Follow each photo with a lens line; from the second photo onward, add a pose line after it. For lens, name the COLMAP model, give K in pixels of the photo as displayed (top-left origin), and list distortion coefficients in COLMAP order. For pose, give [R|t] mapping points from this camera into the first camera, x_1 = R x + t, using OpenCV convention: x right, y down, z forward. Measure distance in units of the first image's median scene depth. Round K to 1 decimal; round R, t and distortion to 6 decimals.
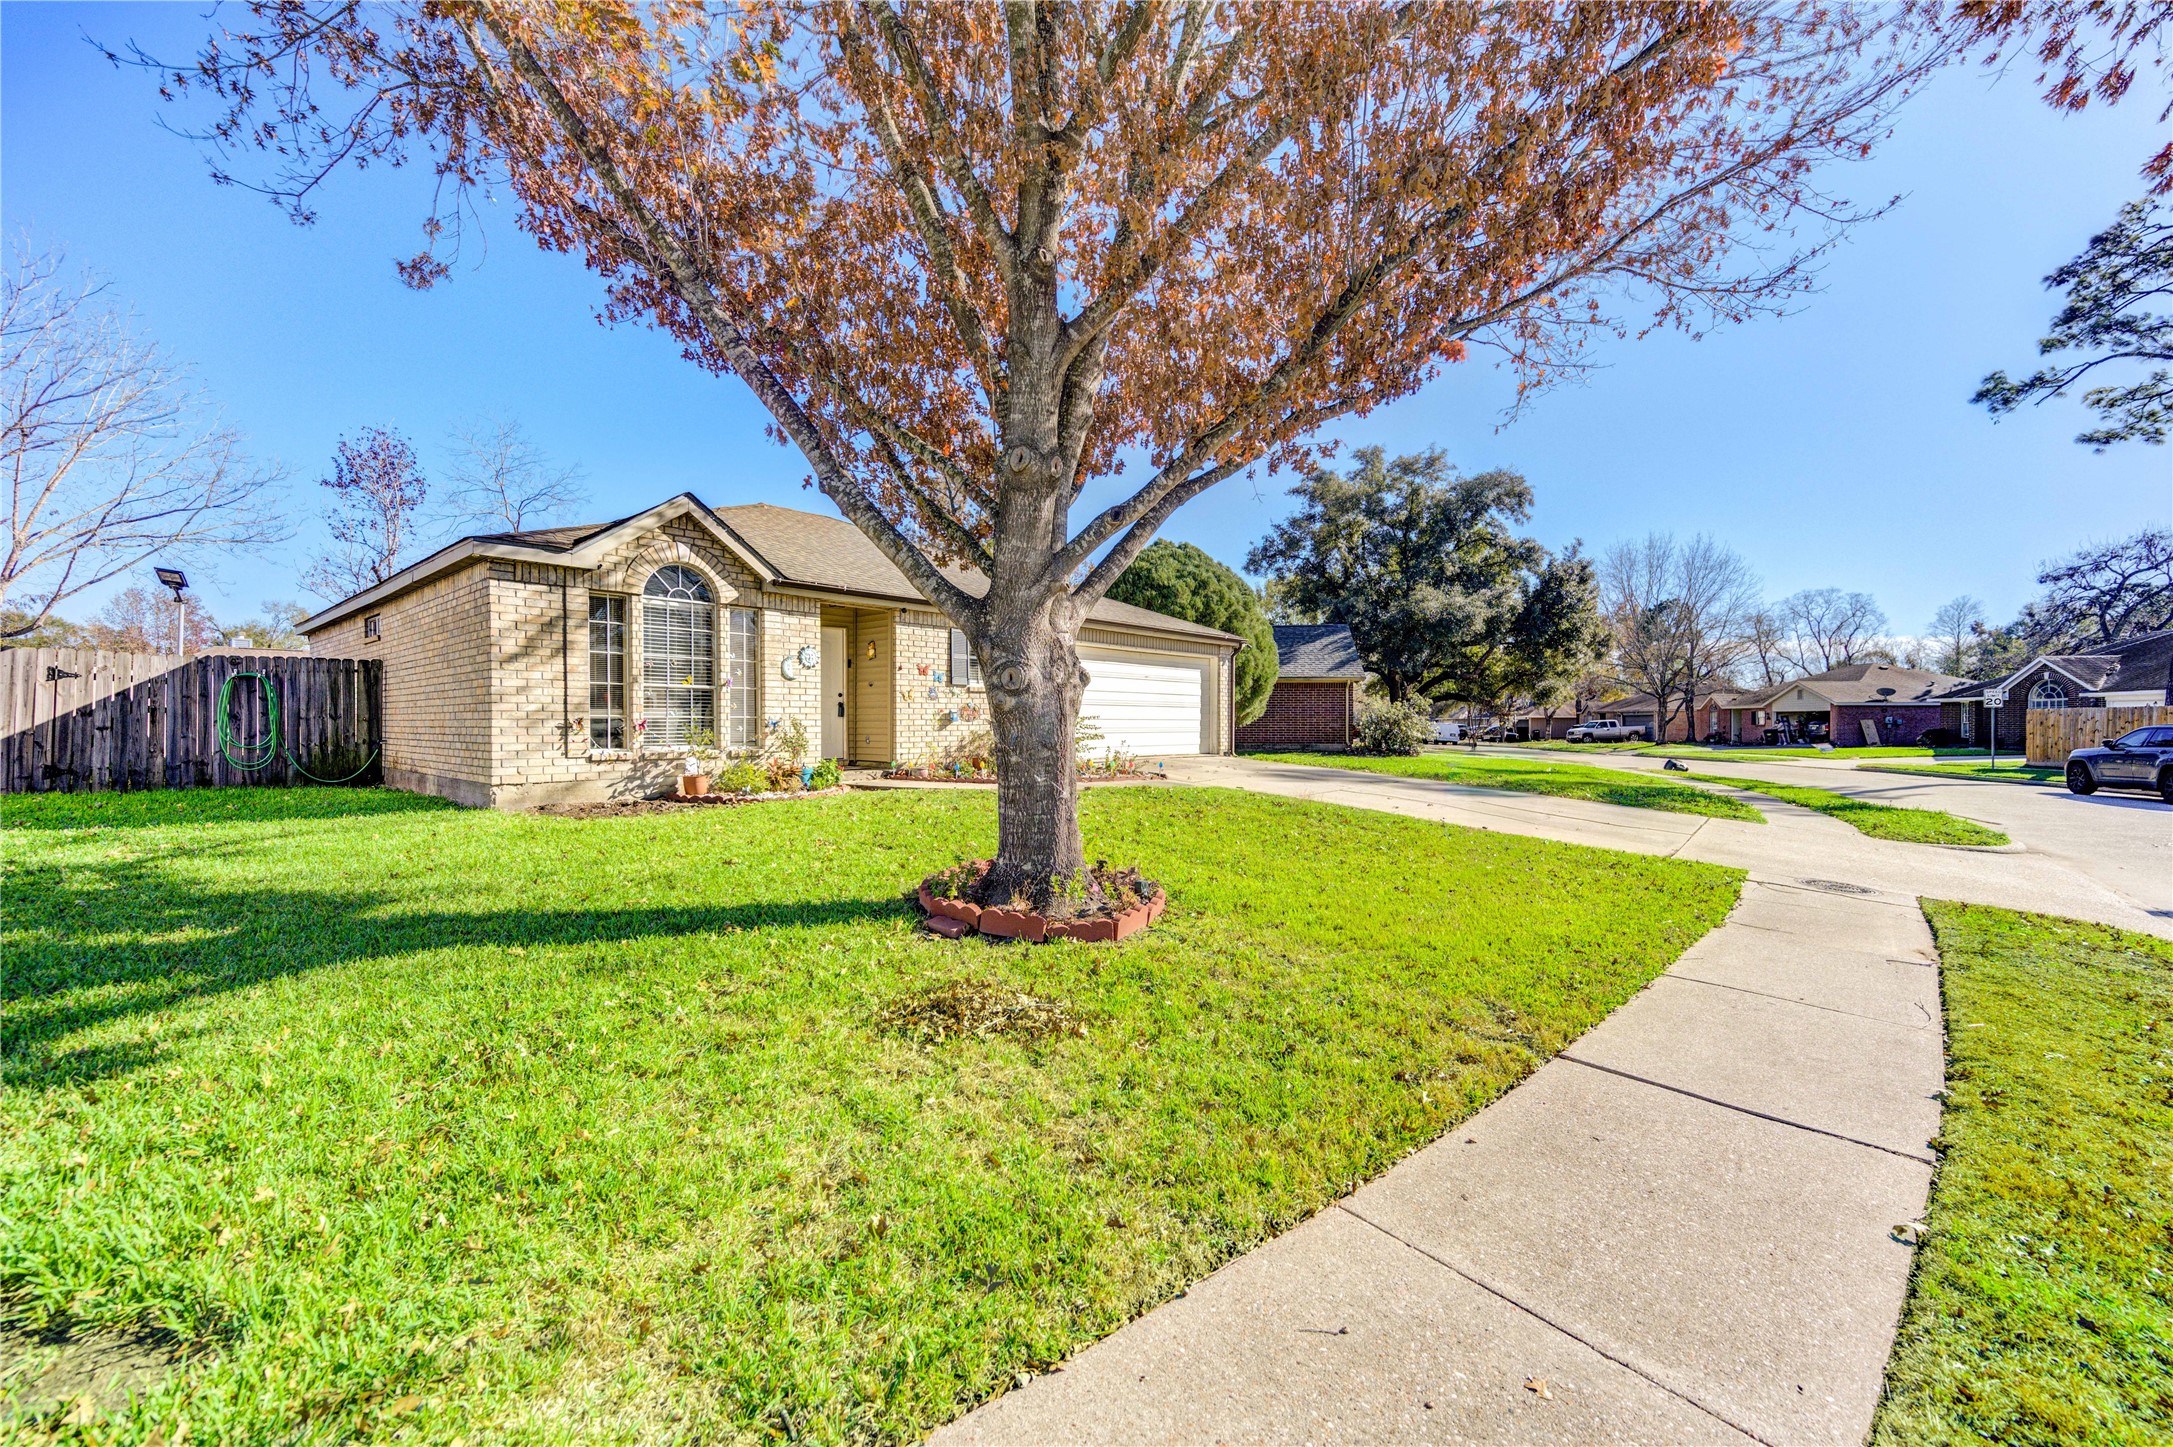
lens RADIAL K [[845.1, 0, 1095.6], [0, 845.1, 732.5], [0, 0, 1]] dist [0.004122, -0.000245]
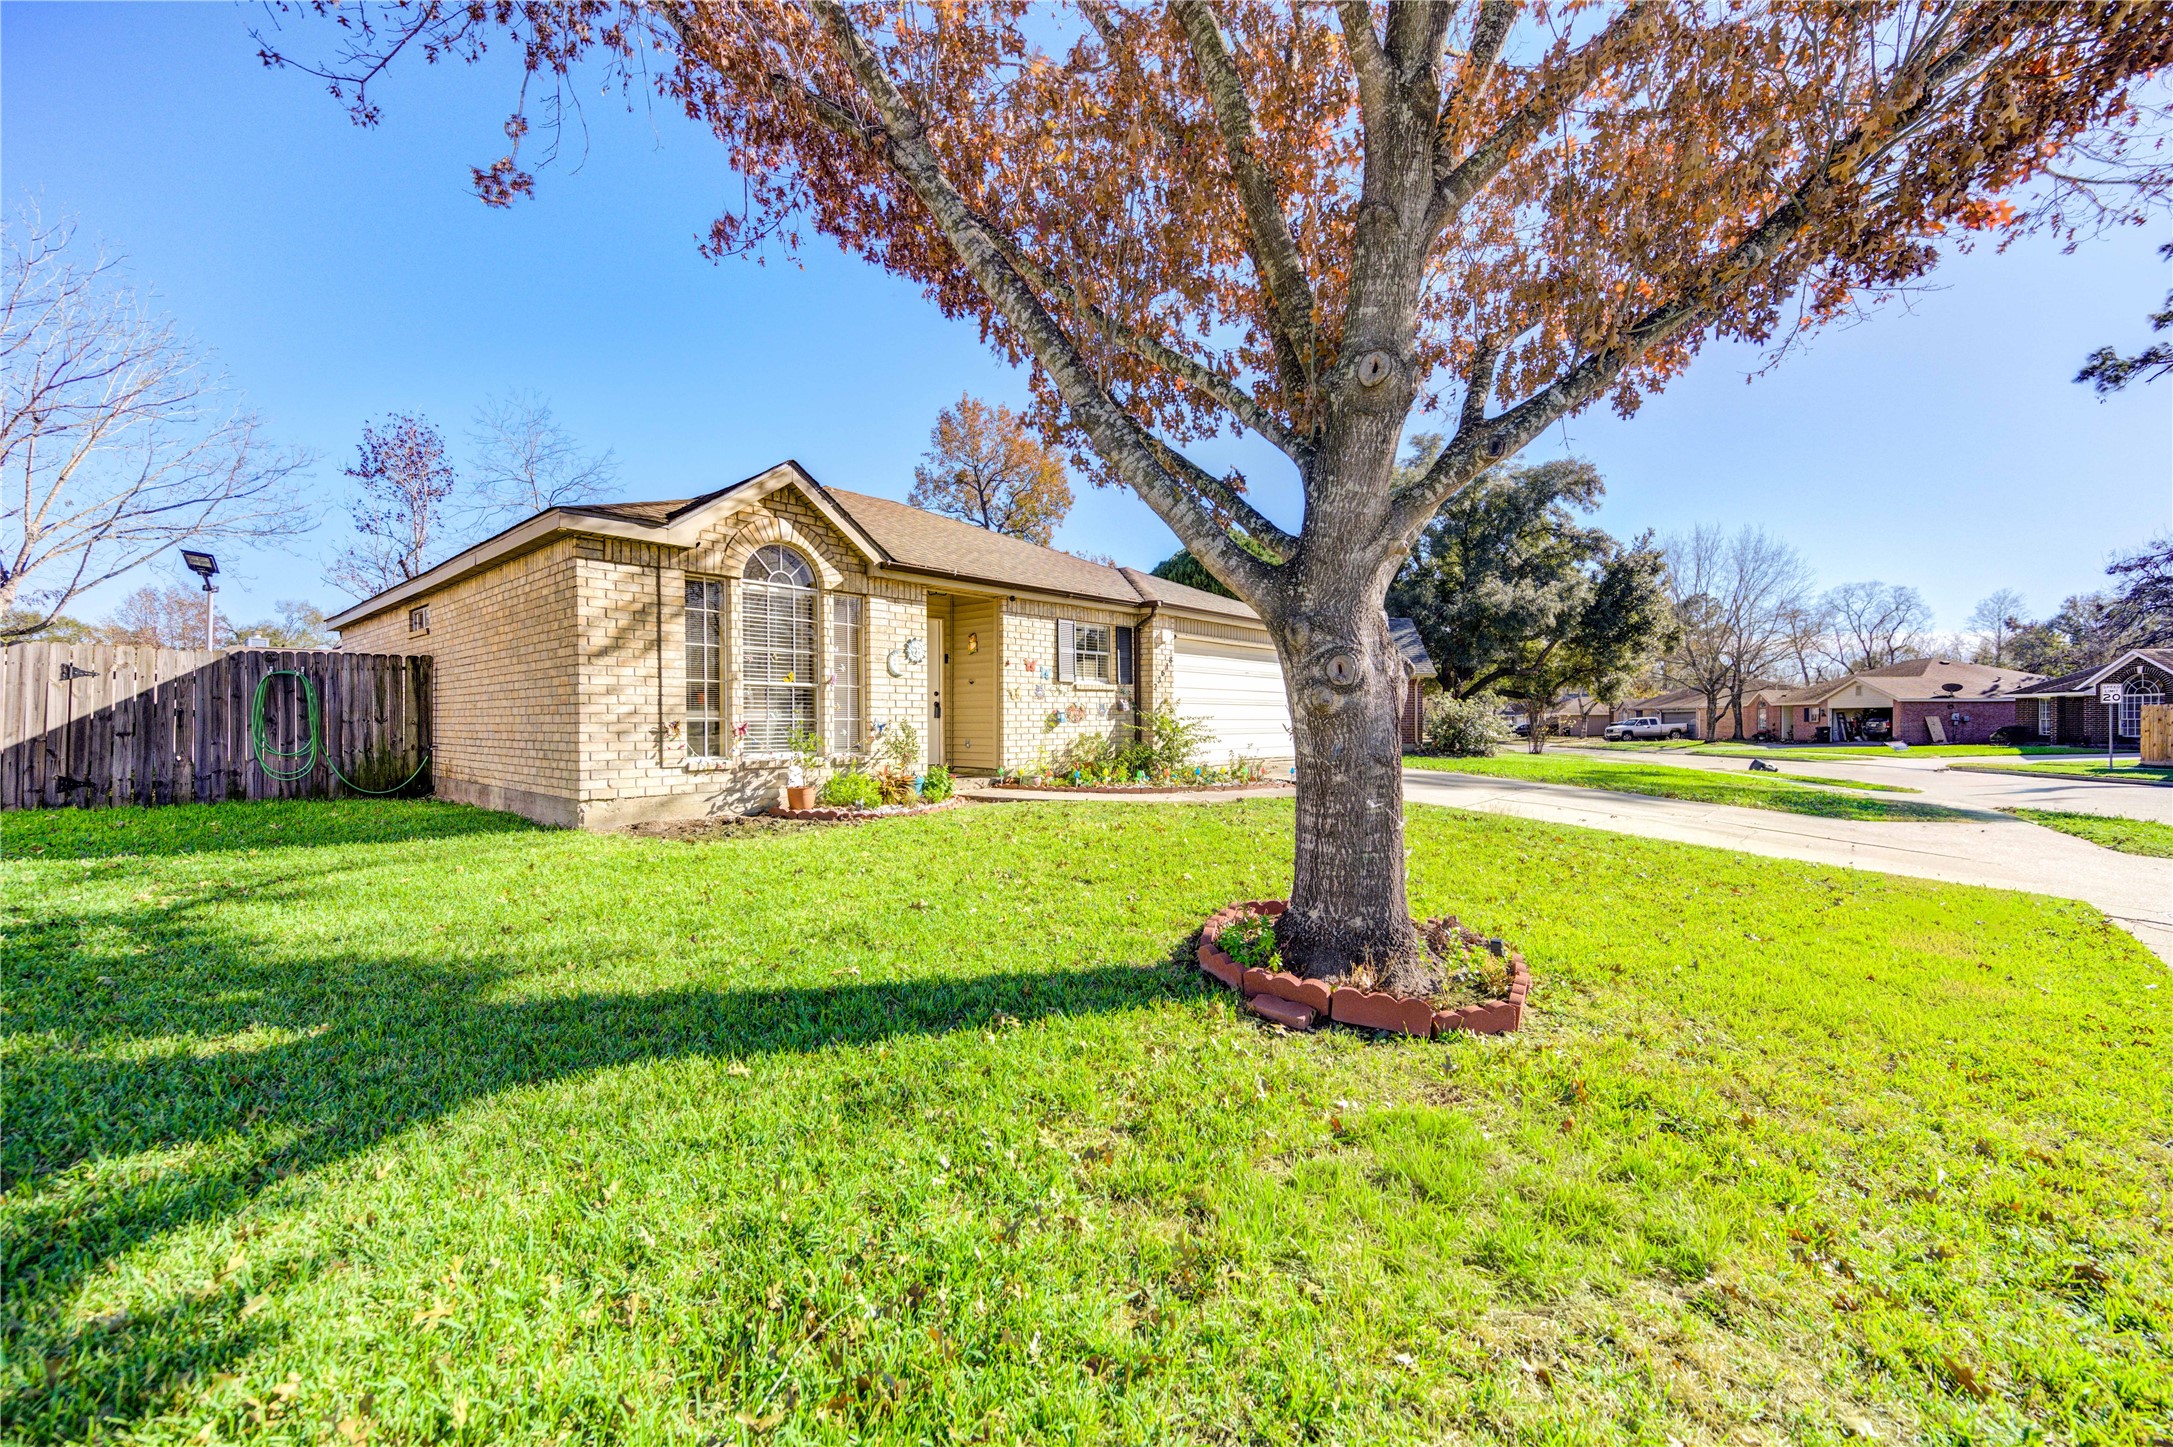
lens RADIAL K [[845.1, 0, 1095.6], [0, 845.1, 732.5], [0, 0, 1]] dist [0.004122, -0.000245]
pose [[0.999971, -0.002515, -0.007236, -0.157164], [0.002530, 0.999994, 0.002155, -0.005796], [0.007230, -0.002173, 0.999971, 0.128917]]
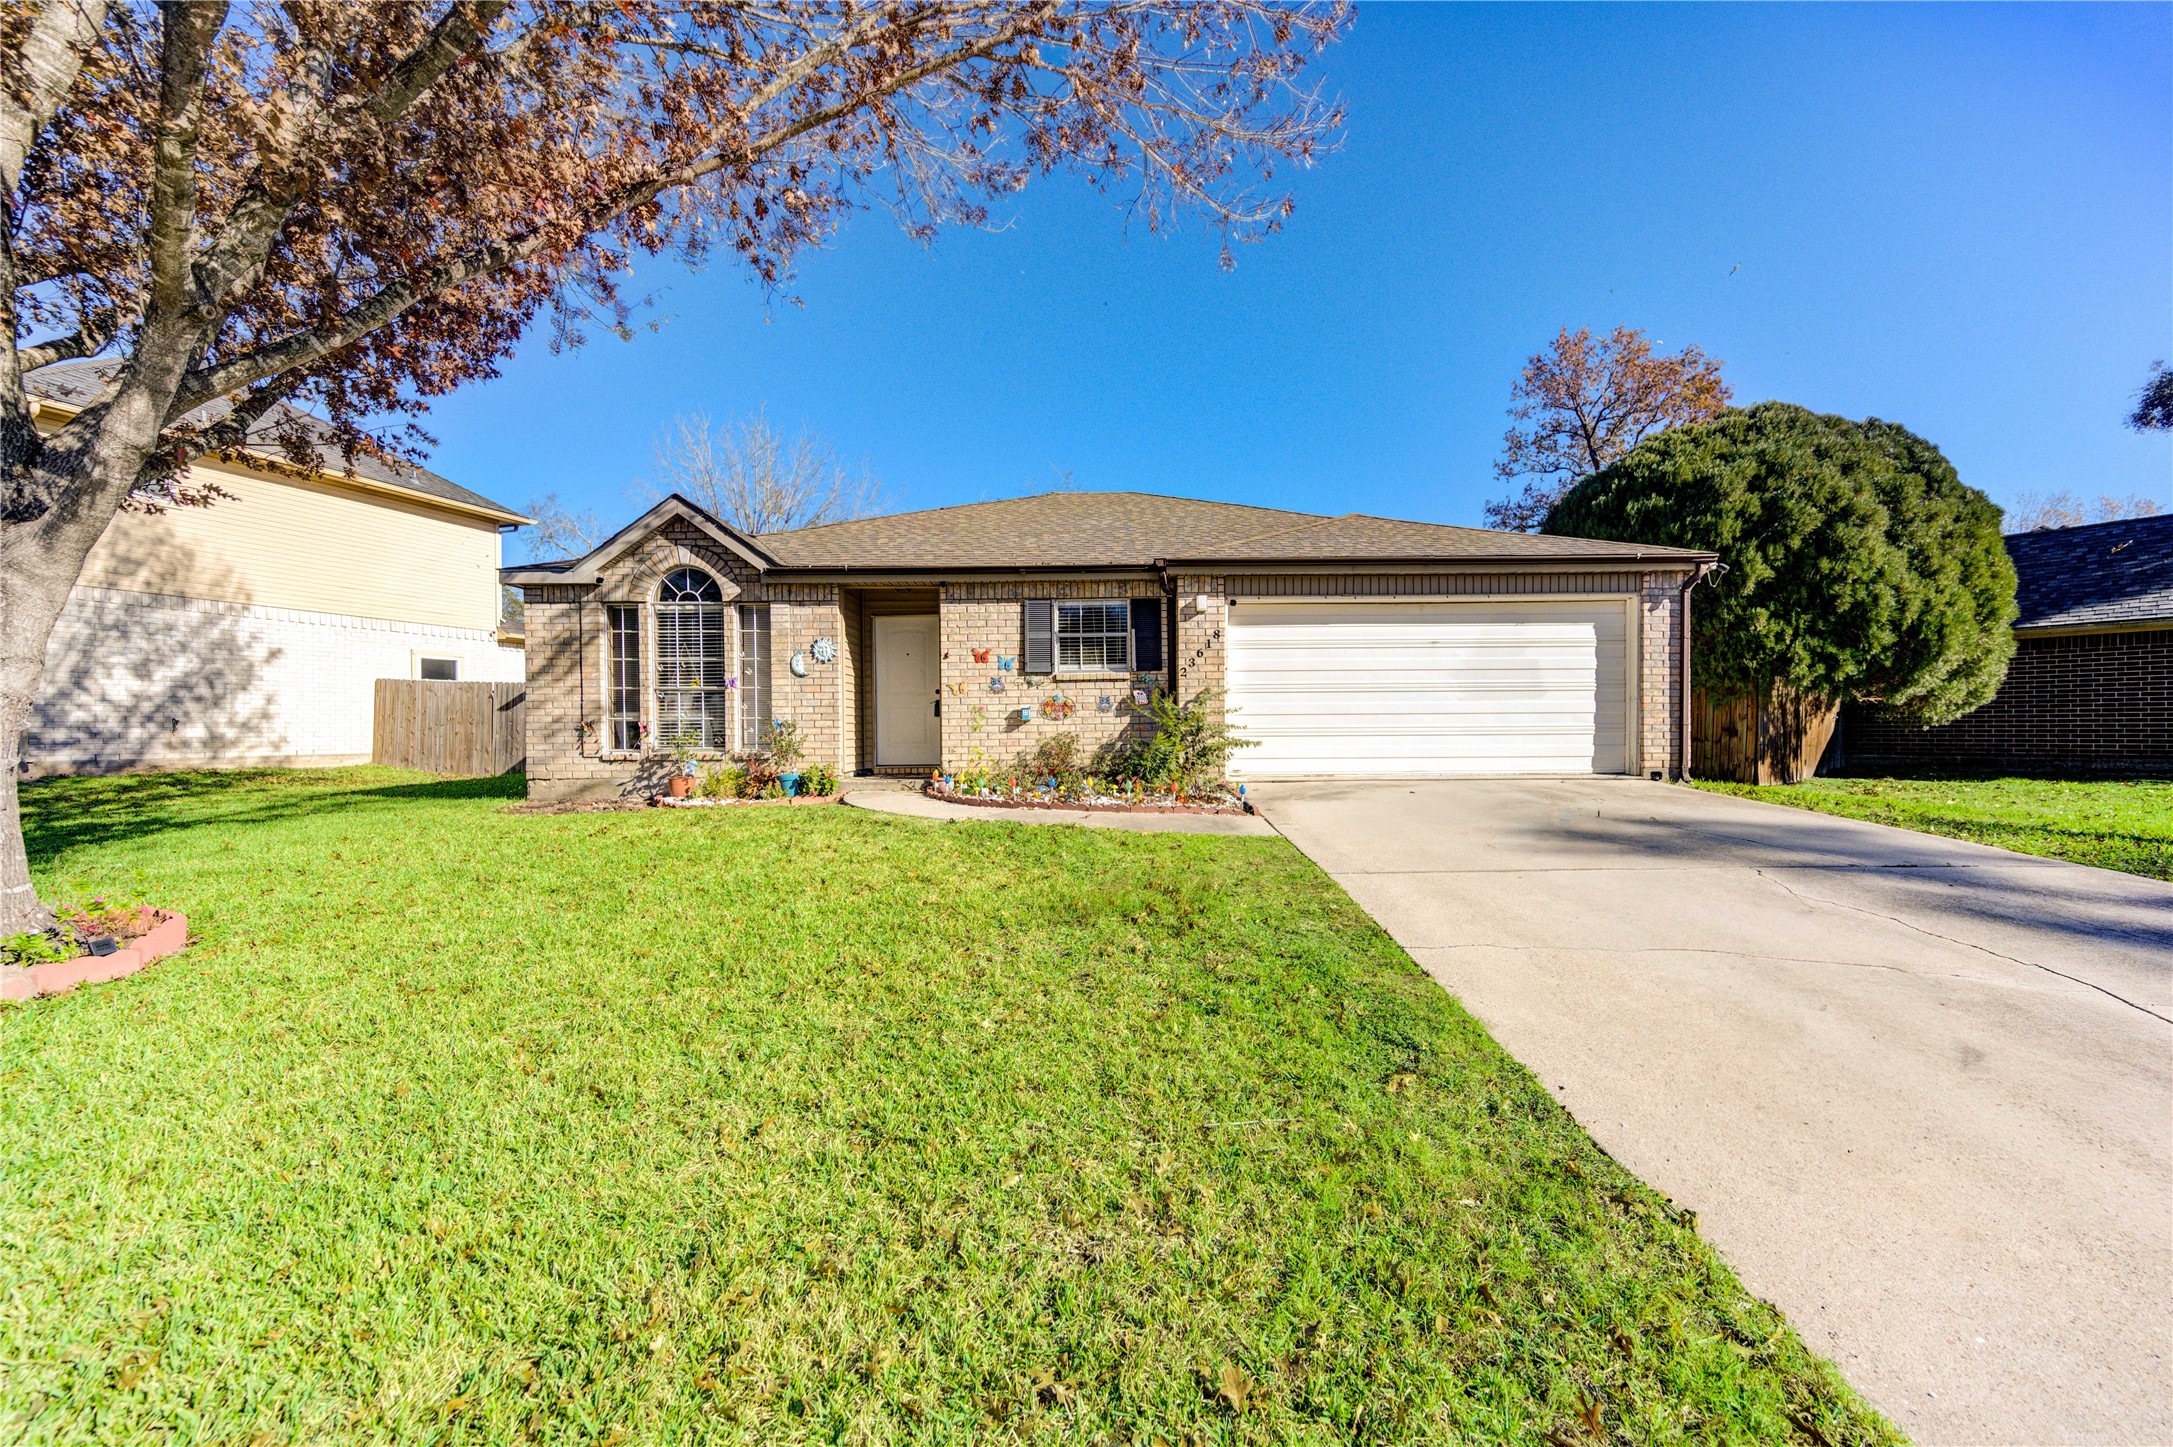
lens RADIAL K [[845.1, 0, 1095.6], [0, 845.1, 732.5], [0, 0, 1]] dist [0.004122, -0.000245]
pose [[0.662751, -0.007287, -0.748804, 0.565420], [-0.000599, 0.999947, -0.010261, 0.007336], [0.748839, 0.007249, 0.662712, 0.675712]]
